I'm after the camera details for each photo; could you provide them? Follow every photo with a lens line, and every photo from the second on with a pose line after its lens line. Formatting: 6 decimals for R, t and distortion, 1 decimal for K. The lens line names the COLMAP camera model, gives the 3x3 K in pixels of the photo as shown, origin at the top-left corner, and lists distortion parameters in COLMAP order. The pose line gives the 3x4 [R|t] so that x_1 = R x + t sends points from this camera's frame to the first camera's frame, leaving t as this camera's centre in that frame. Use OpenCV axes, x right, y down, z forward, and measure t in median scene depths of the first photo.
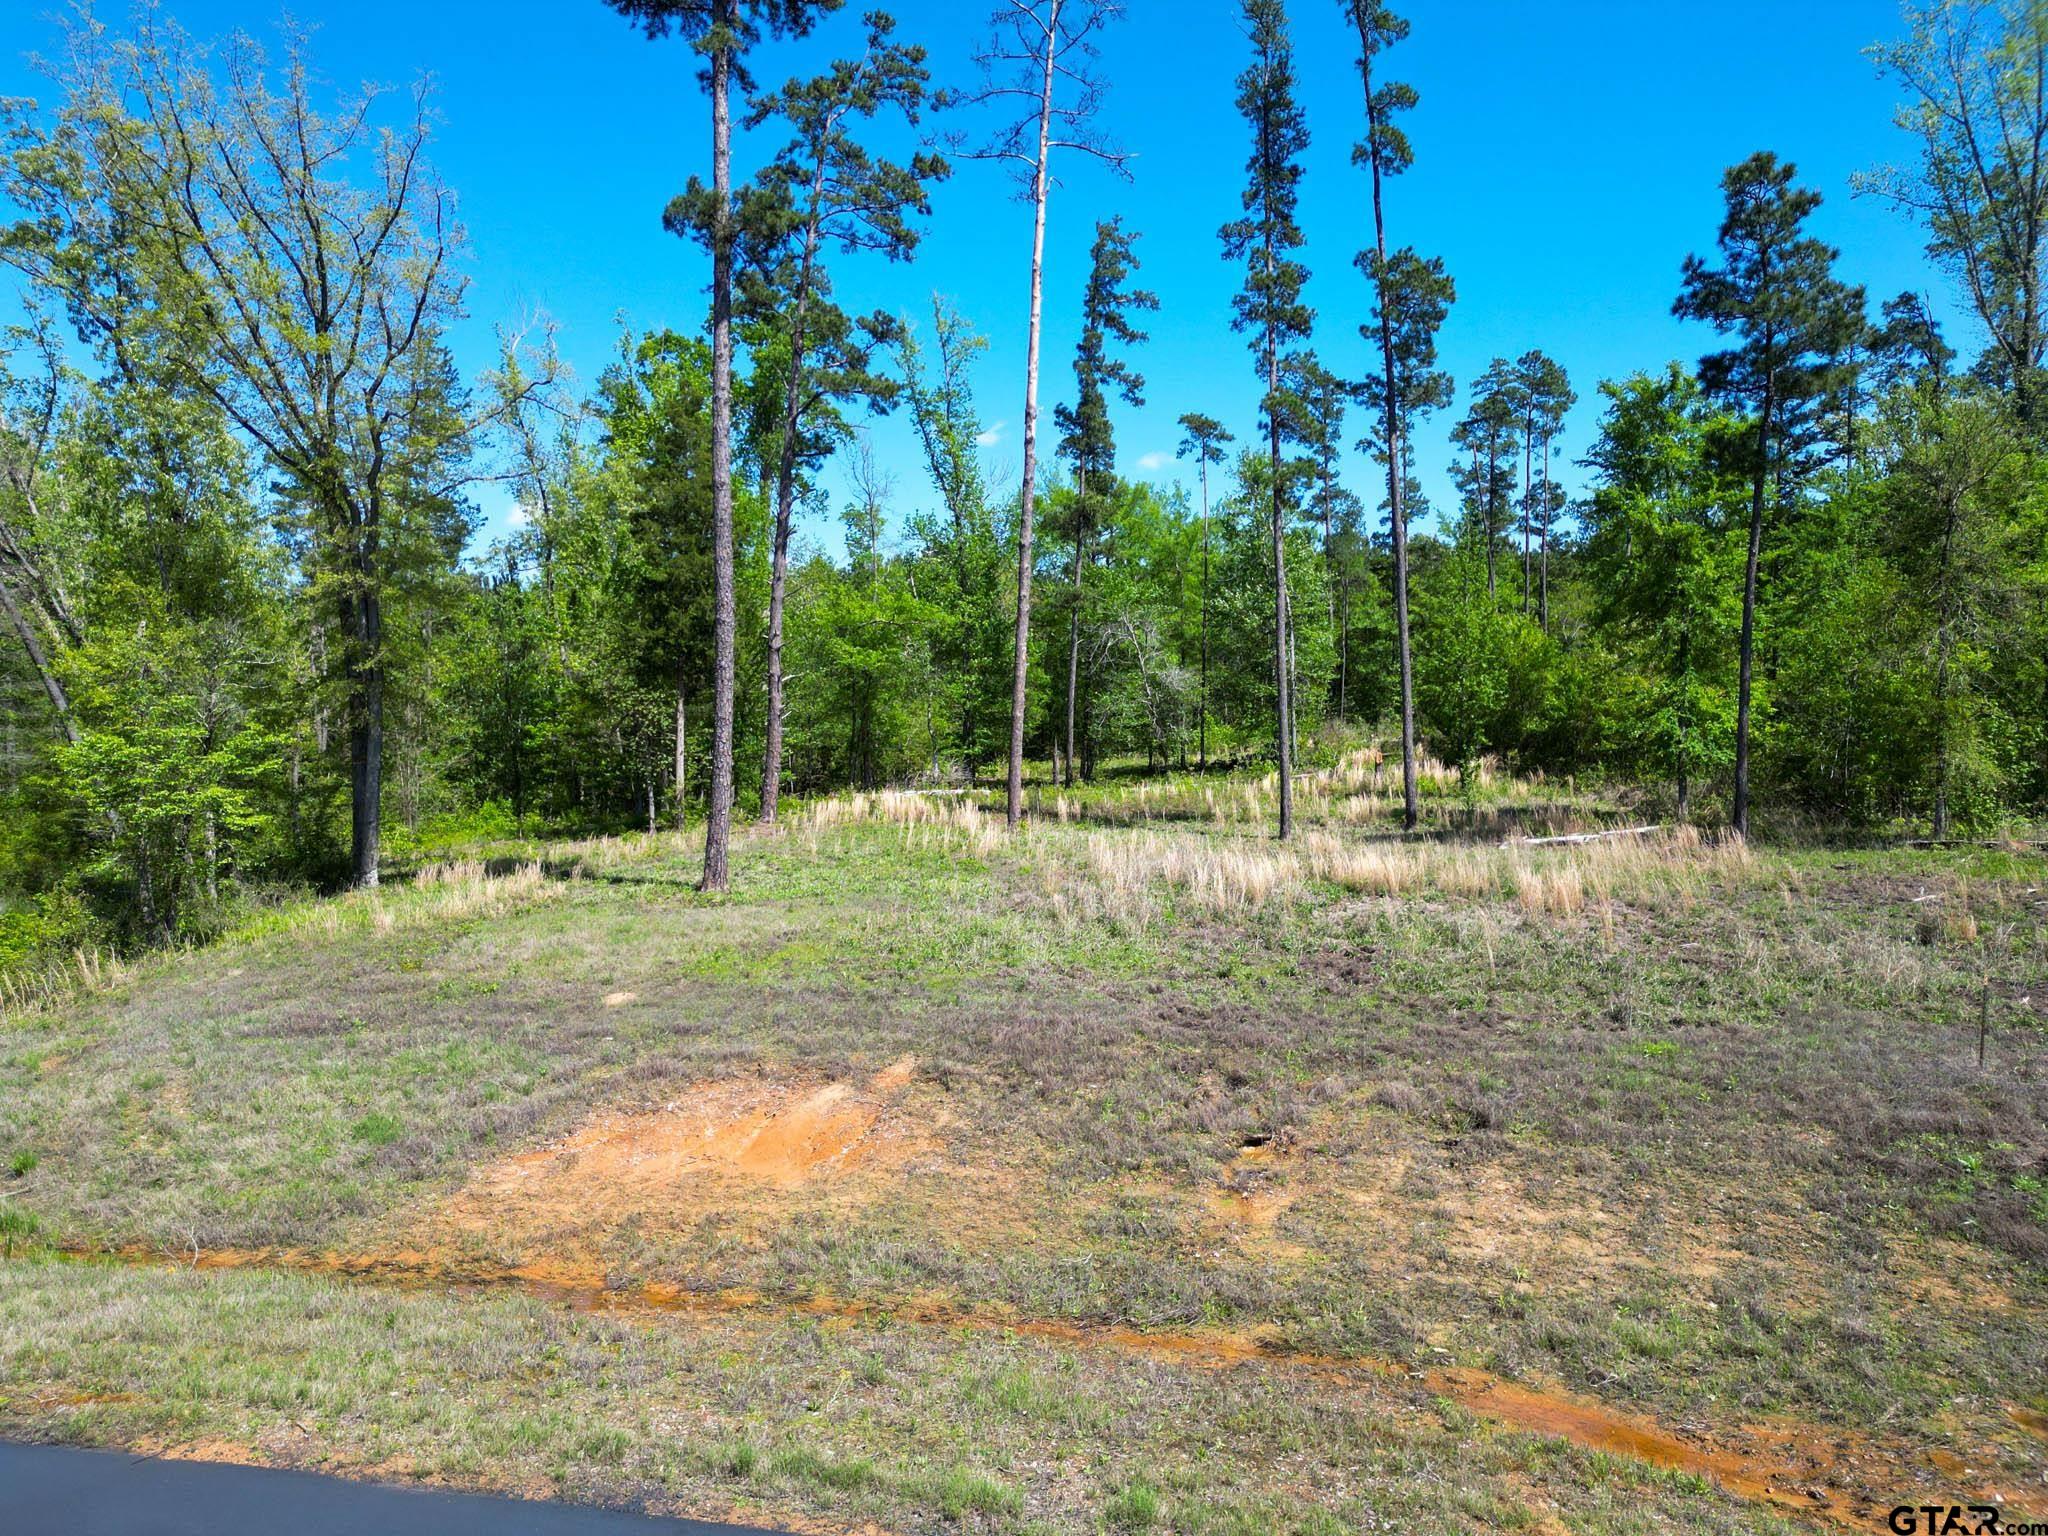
lens RADIAL K [[1466.0, 0, 1003.9], [0, 1466.0, 797.4], [0, 0, 1]] dist [0.051203, -0.034343]
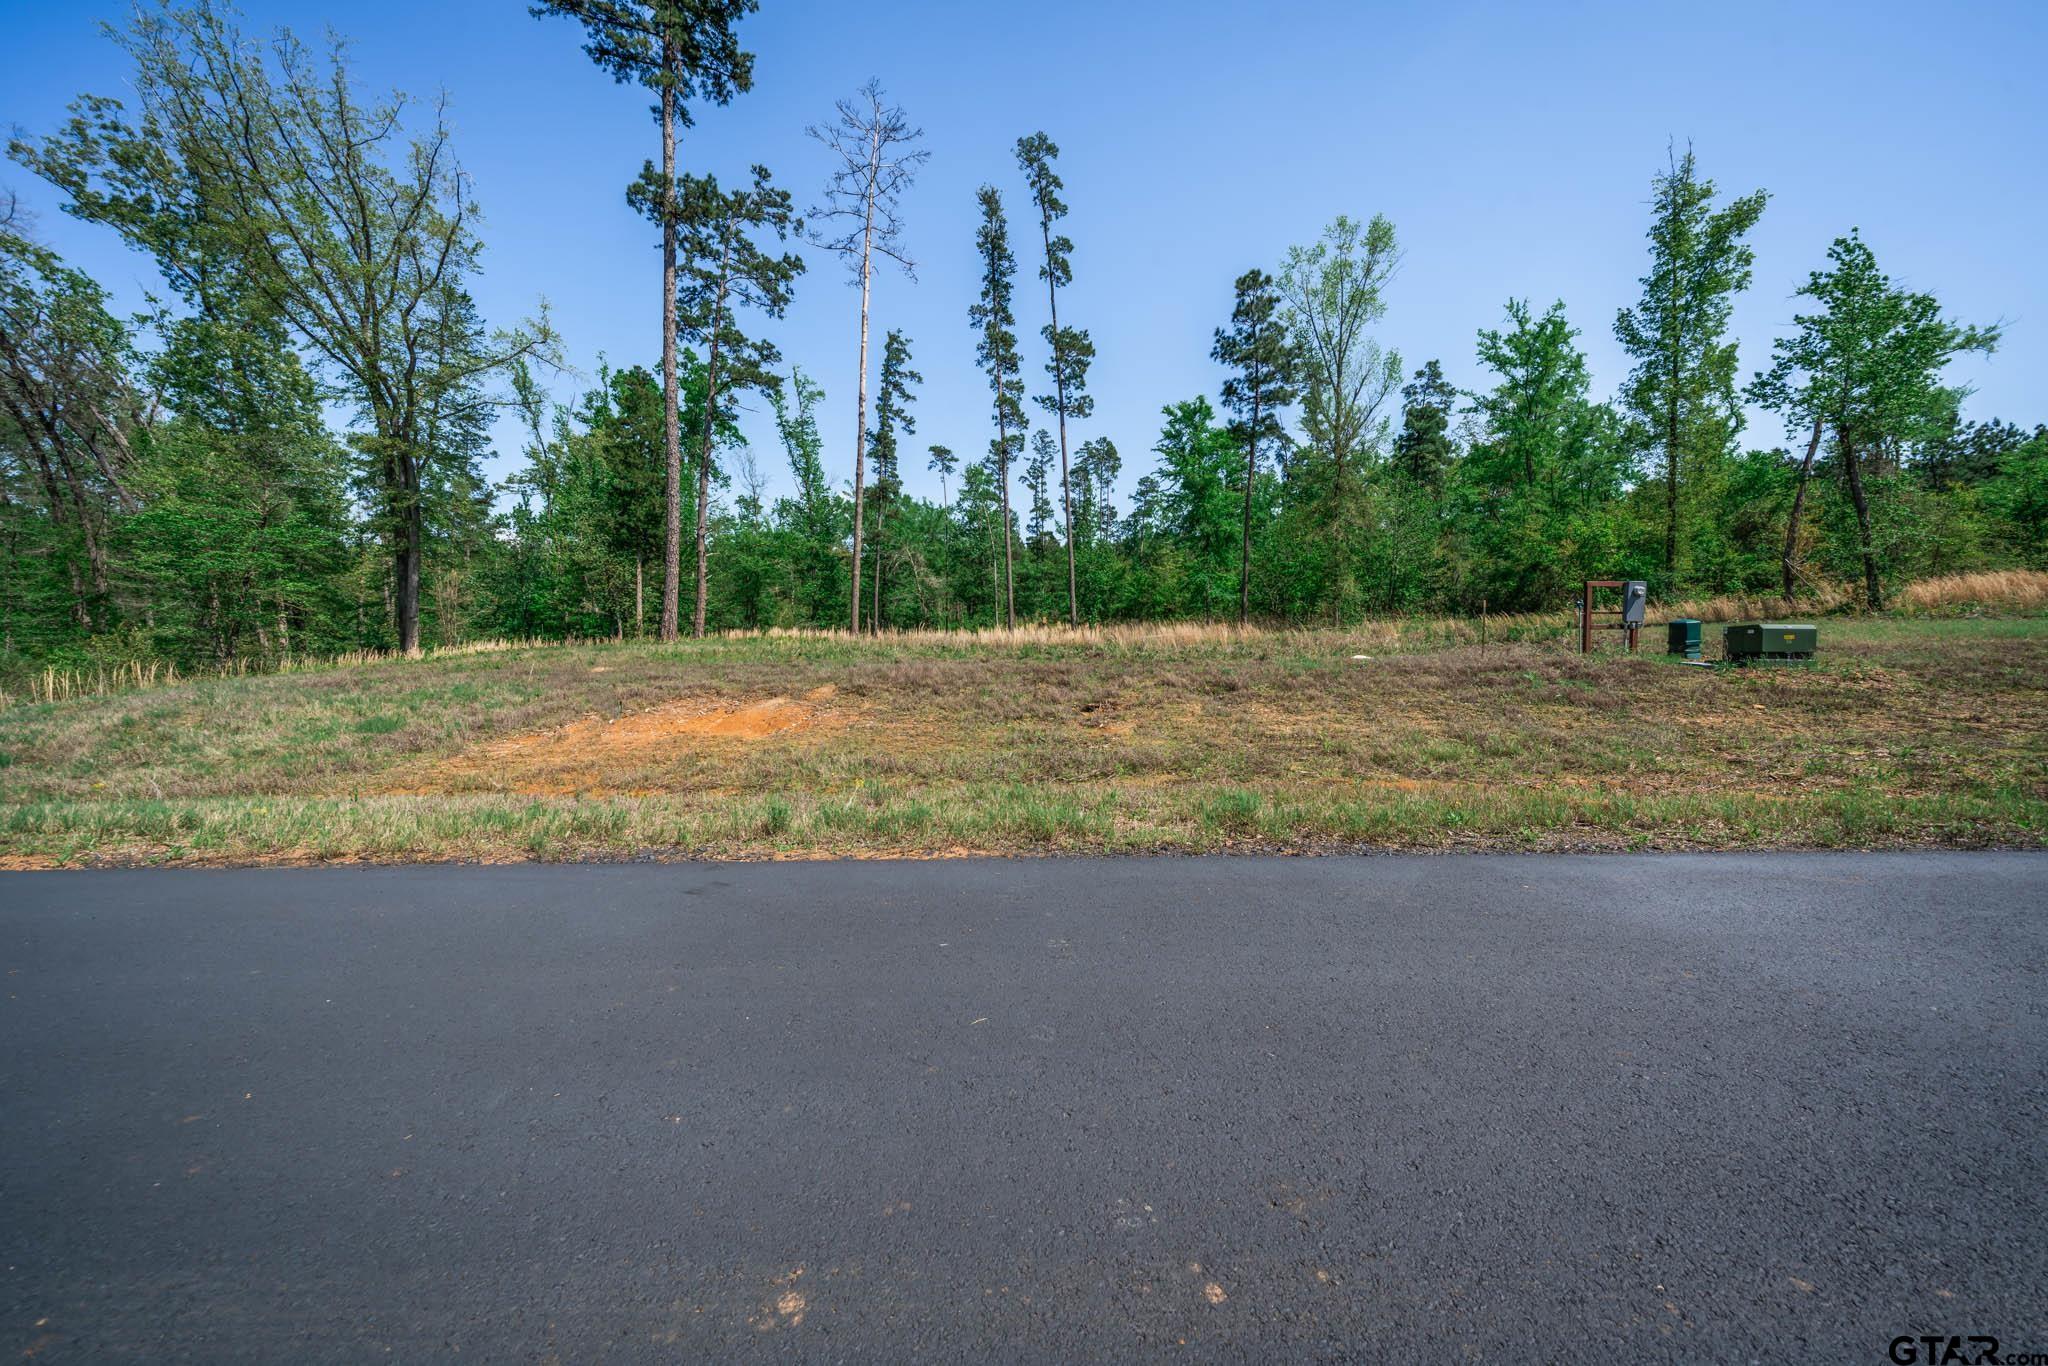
lens RADIAL K [[735.7, 0, 1028.4], [0, 735.7, 696.0], [0, 0, 1]] dist [-0.008168, -0.000162]
pose [[0.962245, -0.015177, 0.271760, -0.031436], [0.014205, 0.999884, 0.005544, 0.079761], [-0.271812, -0.001474, 0.962349, 0.114604]]
